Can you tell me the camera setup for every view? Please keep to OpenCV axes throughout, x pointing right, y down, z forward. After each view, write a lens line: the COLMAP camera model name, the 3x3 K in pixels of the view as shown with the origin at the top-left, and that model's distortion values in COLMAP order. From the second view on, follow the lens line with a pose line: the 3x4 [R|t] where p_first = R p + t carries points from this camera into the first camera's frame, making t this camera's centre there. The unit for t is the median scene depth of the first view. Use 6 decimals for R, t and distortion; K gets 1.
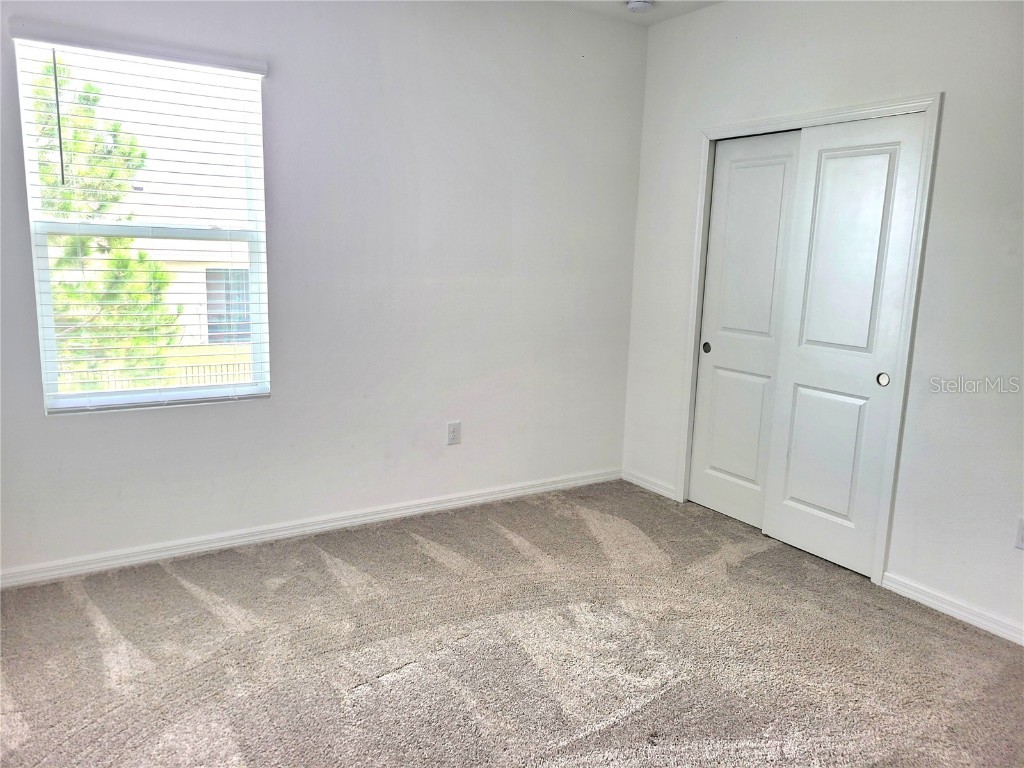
lens RADIAL K [[749.4, 0, 504.8], [0, 749.4, 383.7], [0, 0, 1]] dist [0.049143, -0.045154]
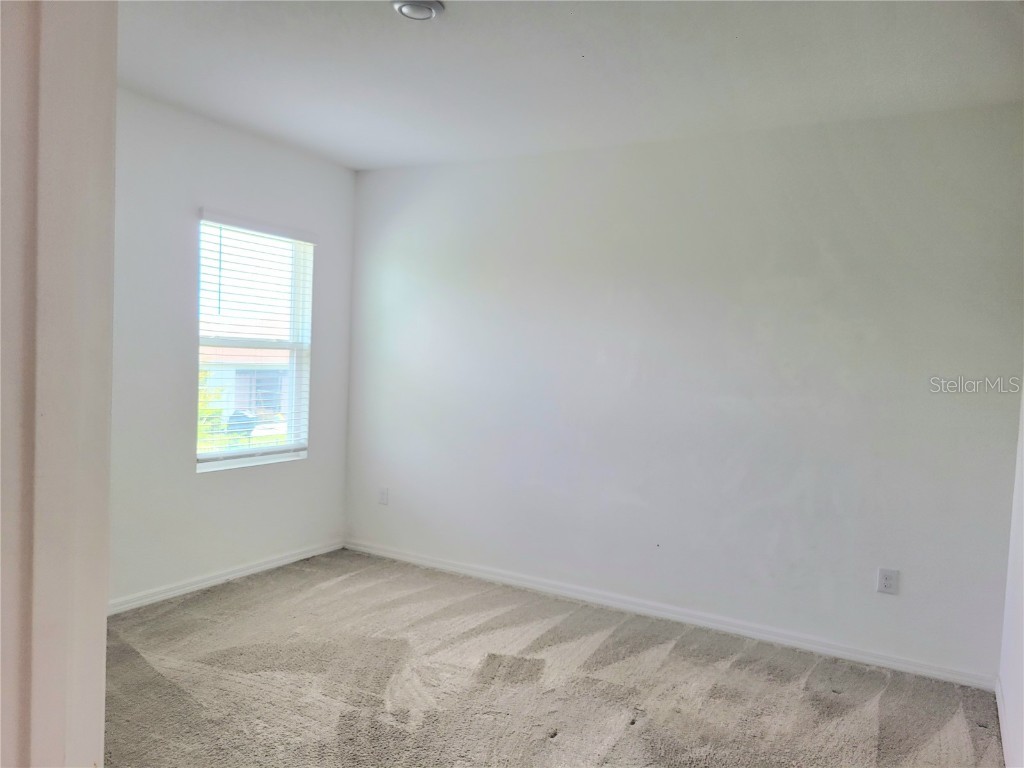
lens RADIAL K [[749.4, 0, 504.8], [0, 749.4, 383.7], [0, 0, 1]] dist [0.049143, -0.045154]
pose [[0.881310, -0.007257, 0.472483, -0.684457], [0.060654, 0.993348, -0.097879, 0.047032], [-0.468629, 0.114919, 0.875888, -0.478338]]
